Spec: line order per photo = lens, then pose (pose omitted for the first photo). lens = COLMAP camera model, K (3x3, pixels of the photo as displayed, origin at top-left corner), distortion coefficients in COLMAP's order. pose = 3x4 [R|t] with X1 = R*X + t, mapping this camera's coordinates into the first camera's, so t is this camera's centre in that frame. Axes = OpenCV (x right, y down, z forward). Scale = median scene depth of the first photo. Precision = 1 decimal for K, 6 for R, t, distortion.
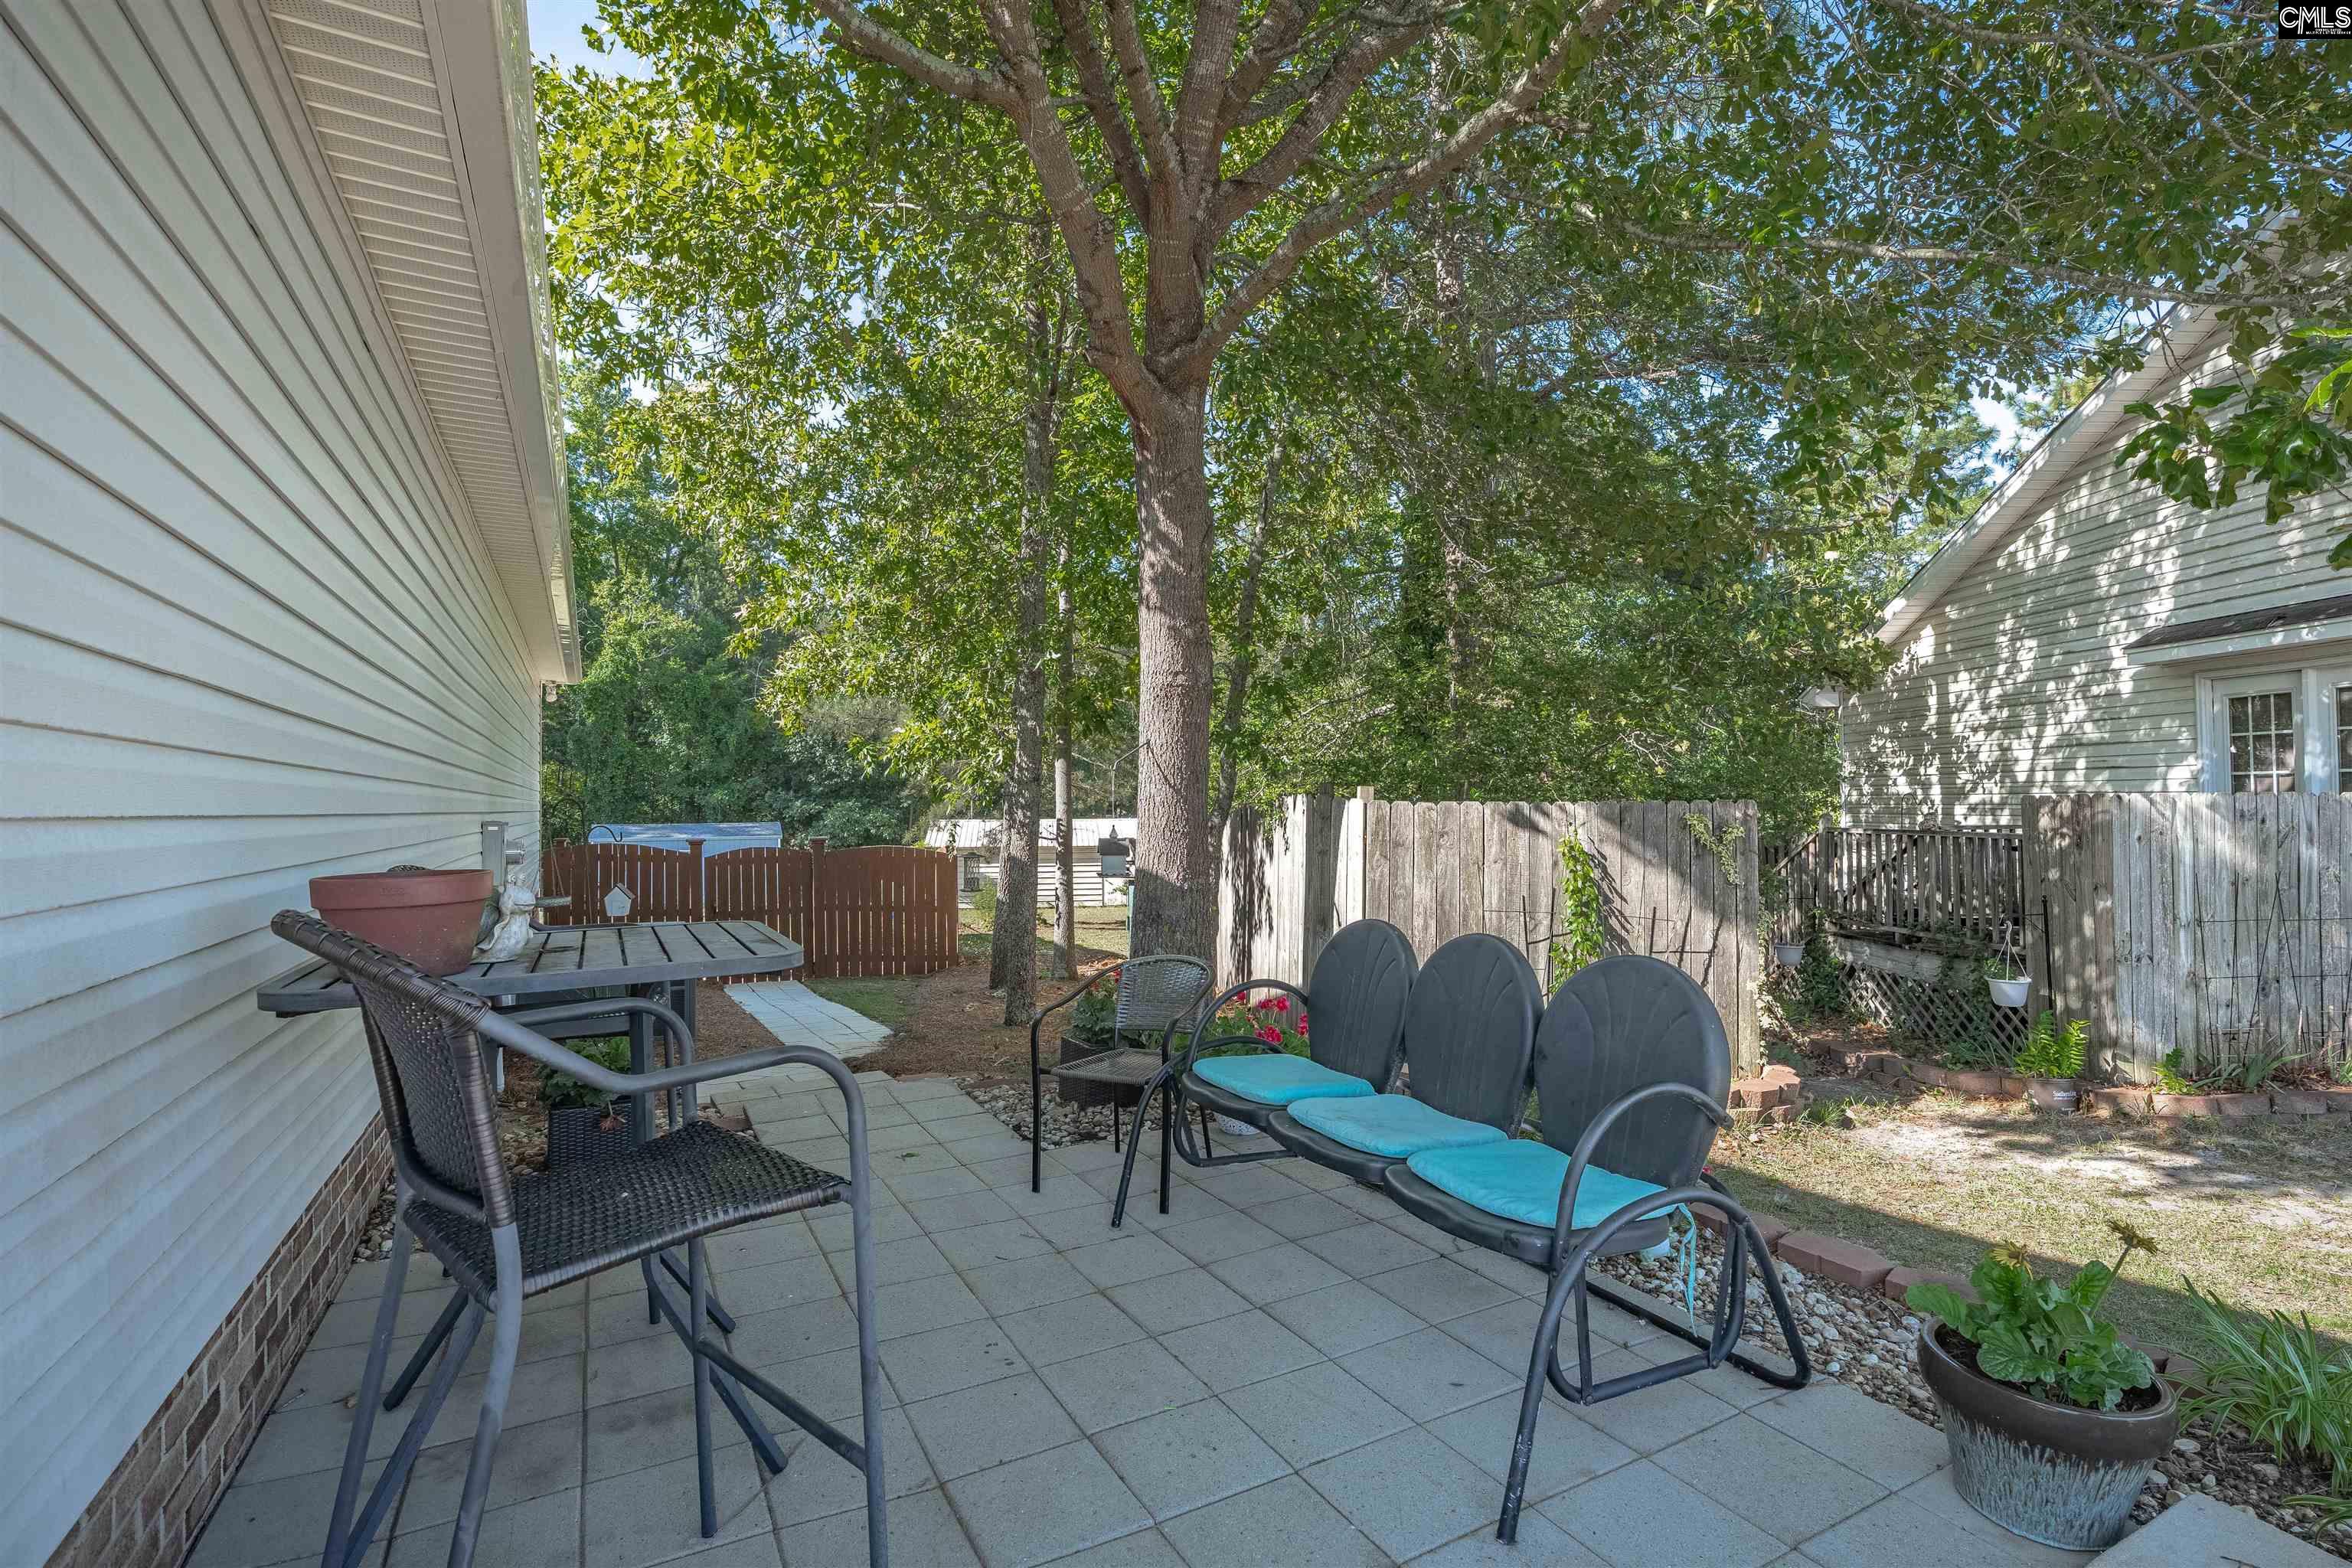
lens RADIAL K [[1083.5, 0, 1160.8], [0, 1083.5, 777.4], [0, 0, 1]] dist [-0.080058, 0.036249]
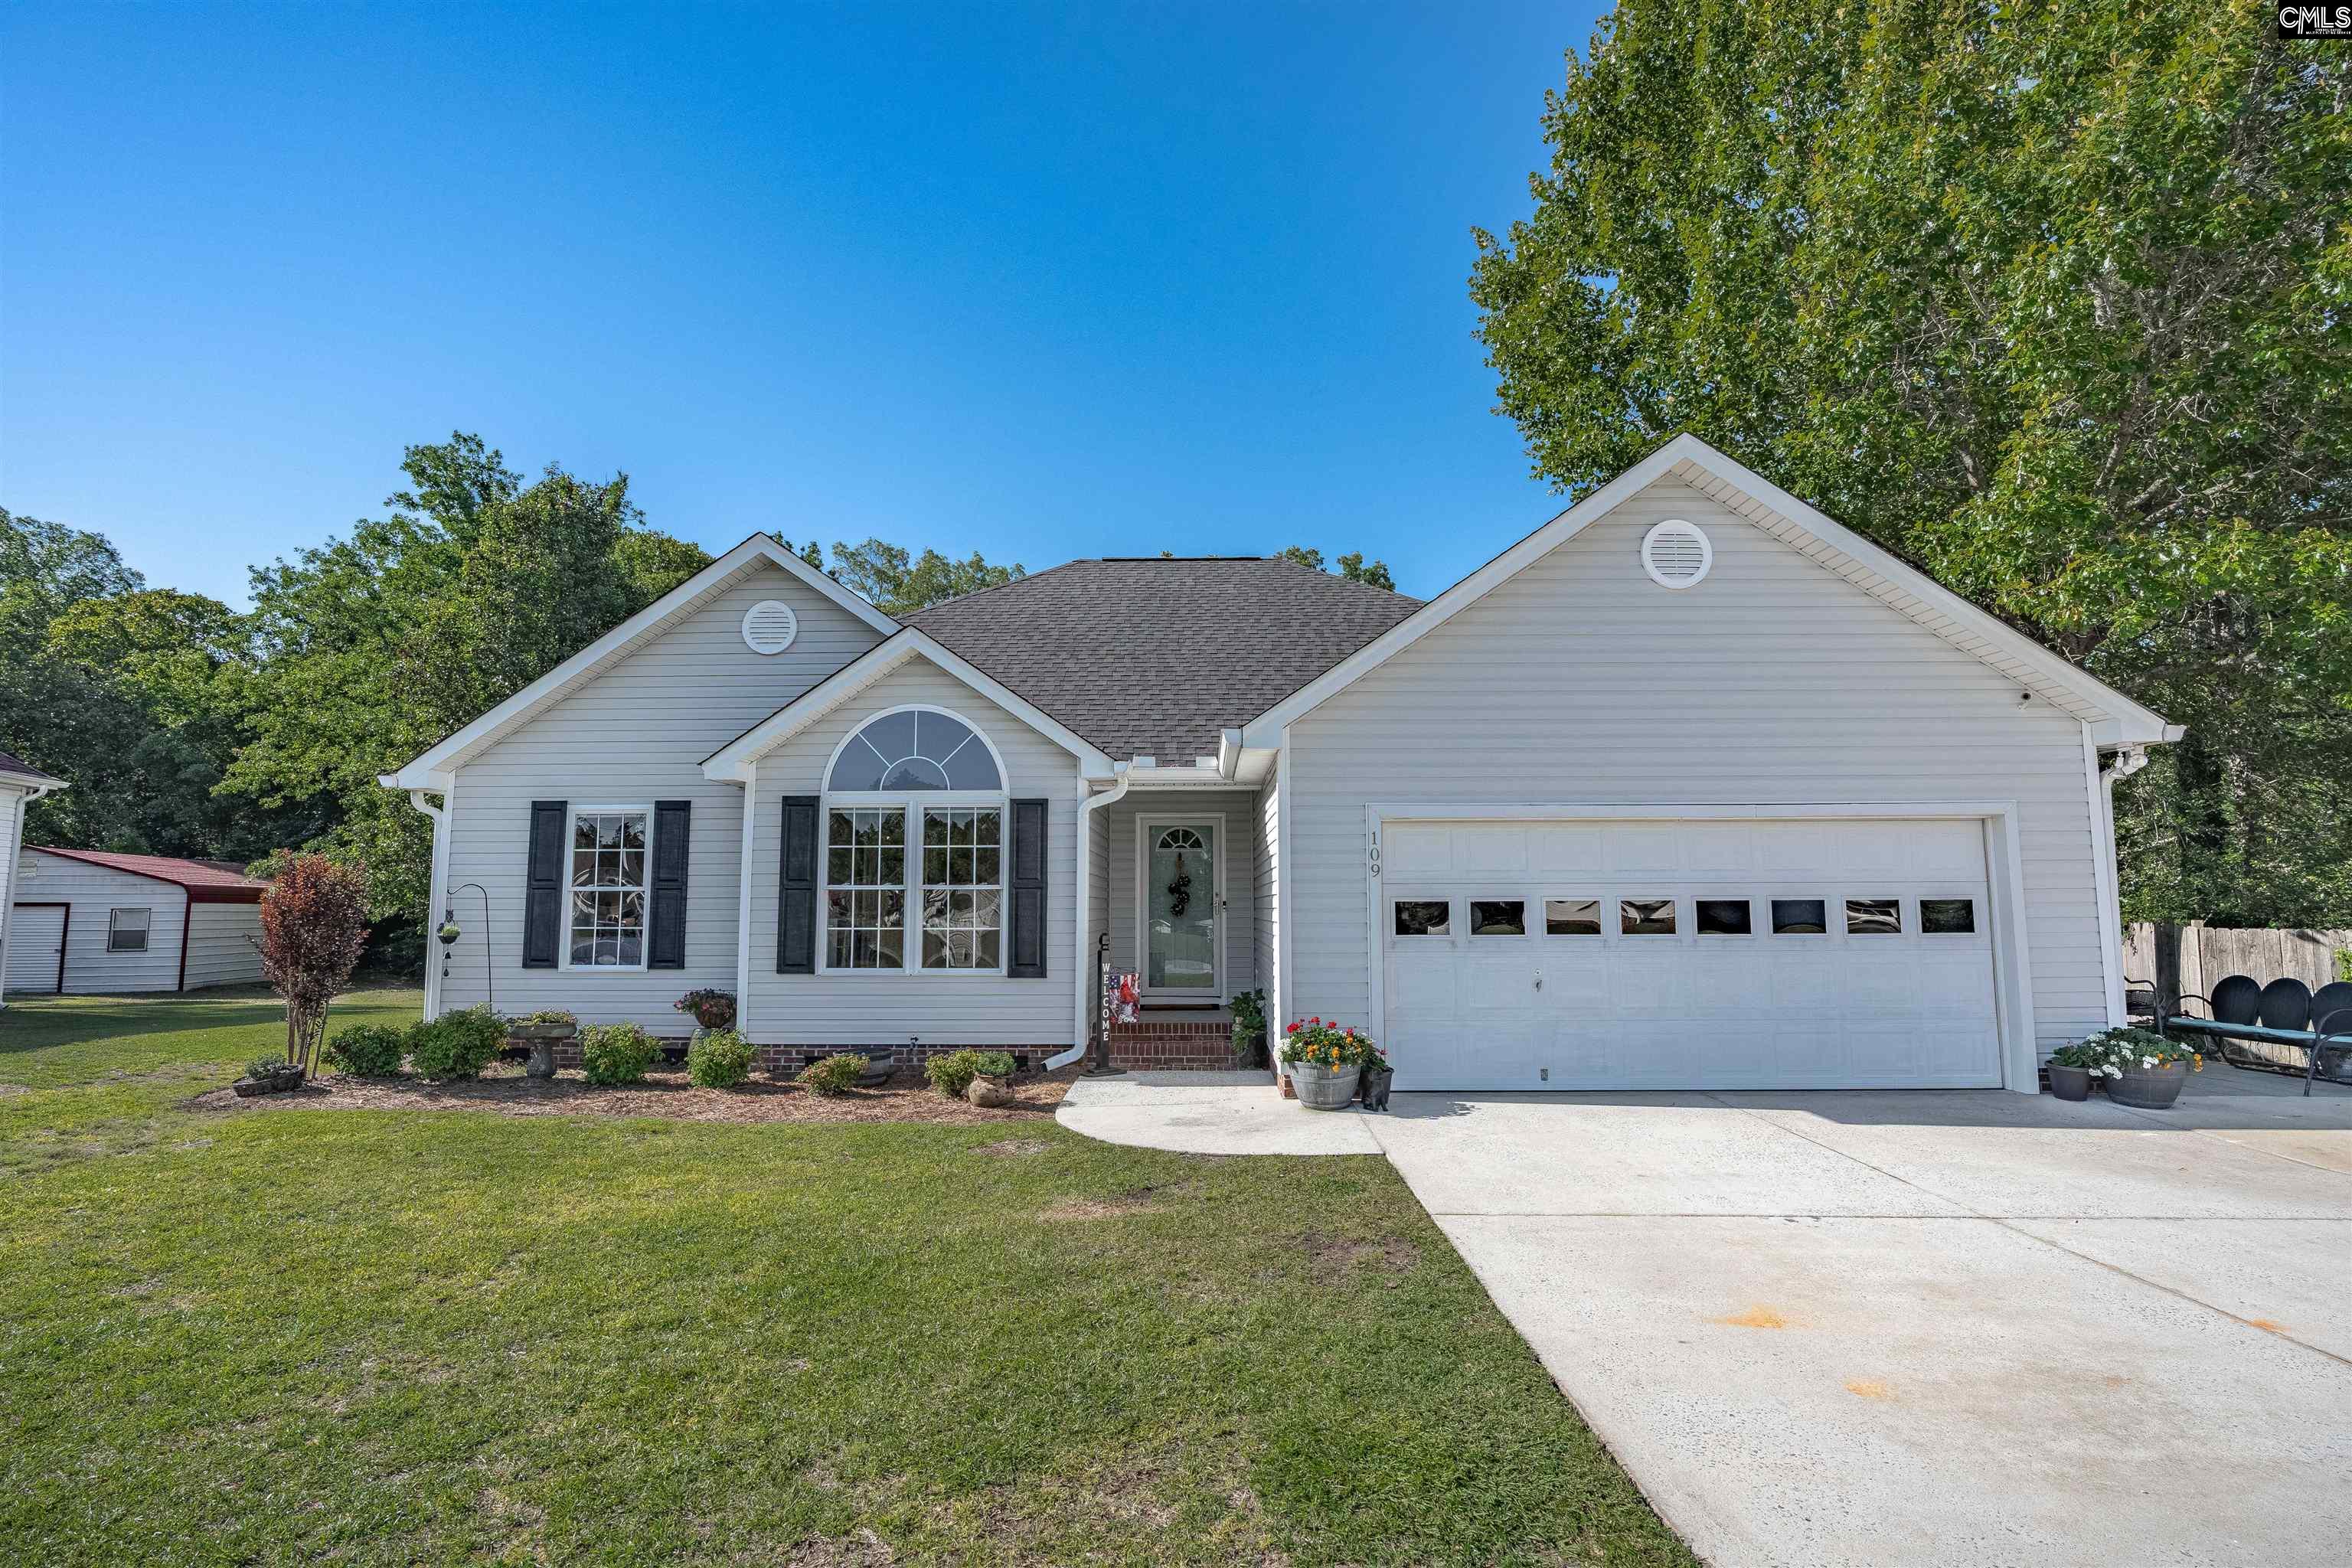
lens RADIAL K [[1090.8, 0, 1183.7], [0, 1090.8, 776.3], [0, 0, 1]] dist [-0.019060, 0.000687]
pose [[0.881208, -0.050487, -0.470024, -0.504183], [0.009305, 0.995940, -0.089532, -0.095025], [0.472636, 0.074523, 0.878101, -1.599387]]
